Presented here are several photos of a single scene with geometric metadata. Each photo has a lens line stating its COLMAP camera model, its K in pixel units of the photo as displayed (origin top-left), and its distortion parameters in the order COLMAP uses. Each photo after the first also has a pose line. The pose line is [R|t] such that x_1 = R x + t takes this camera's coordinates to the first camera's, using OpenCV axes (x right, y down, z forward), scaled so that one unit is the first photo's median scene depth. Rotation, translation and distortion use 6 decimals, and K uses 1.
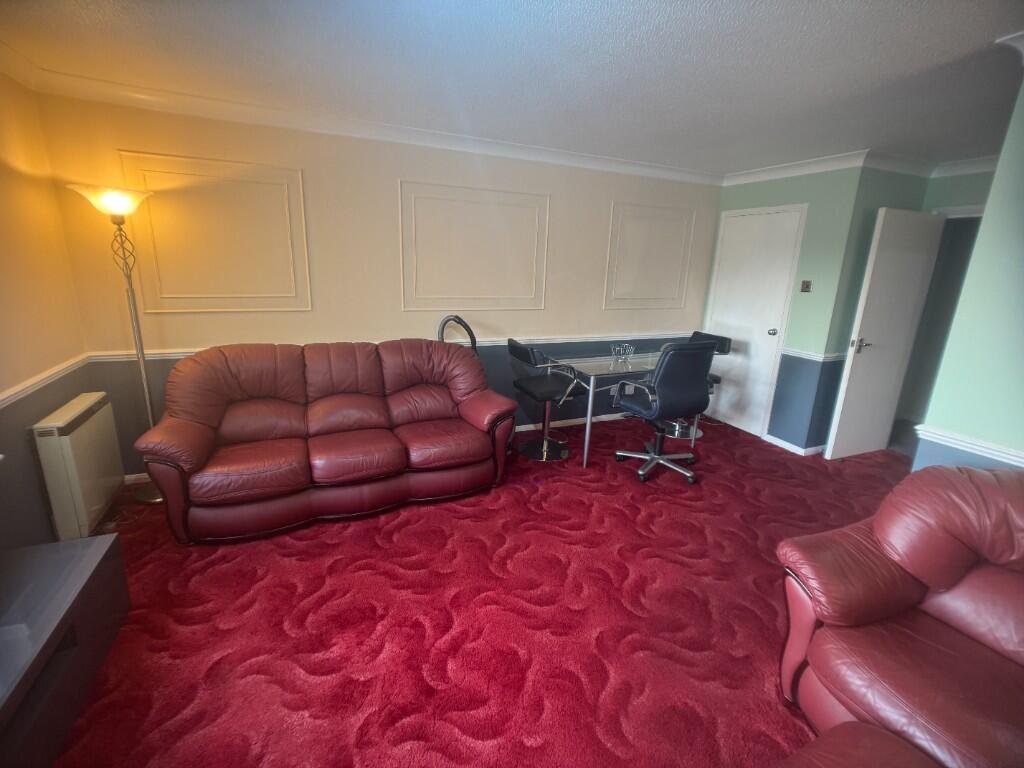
lens RADIAL K [[465.7, 0, 512.4], [0, 465.7, 377.0], [0, 0, 1]] dist [-0.002732, -0.000860]
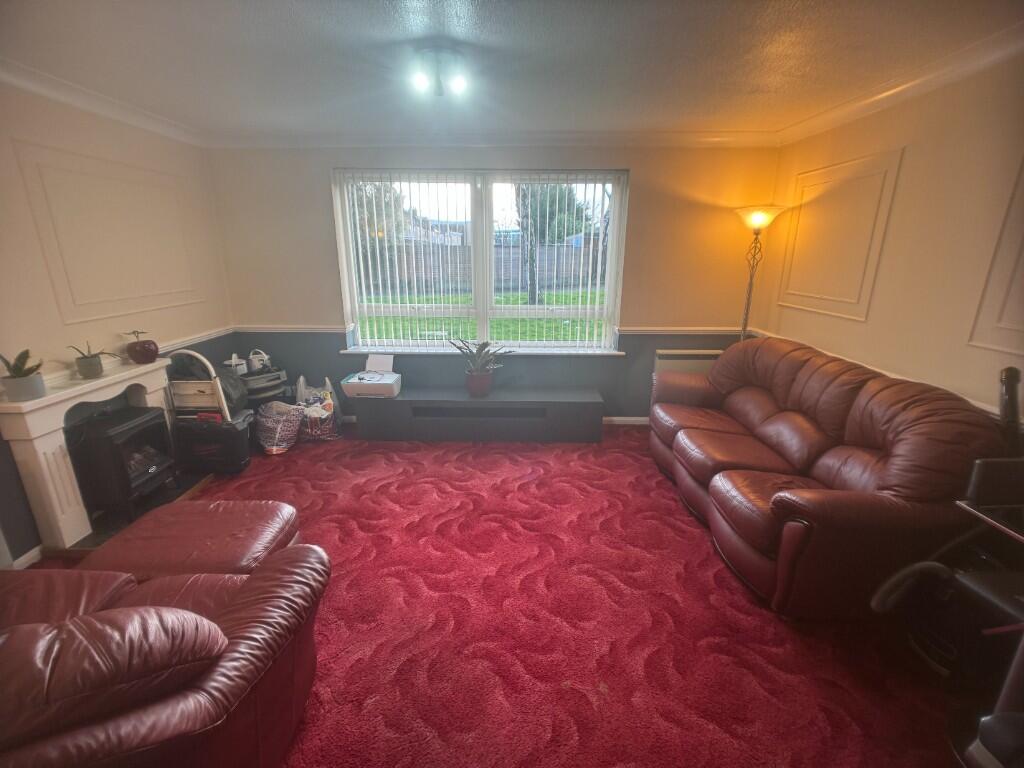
lens RADIAL K [[456.1, 0, 508.8], [0, 456.1, 385.8], [0, 0, 1]] dist [0.000141, -0.000307]
pose [[-0.419454, 0.221600, -0.880313, 0.735239], [-0.242167, 0.907288, 0.343779, -0.211094], [0.874879, 0.357383, -0.326901, 0.960748]]
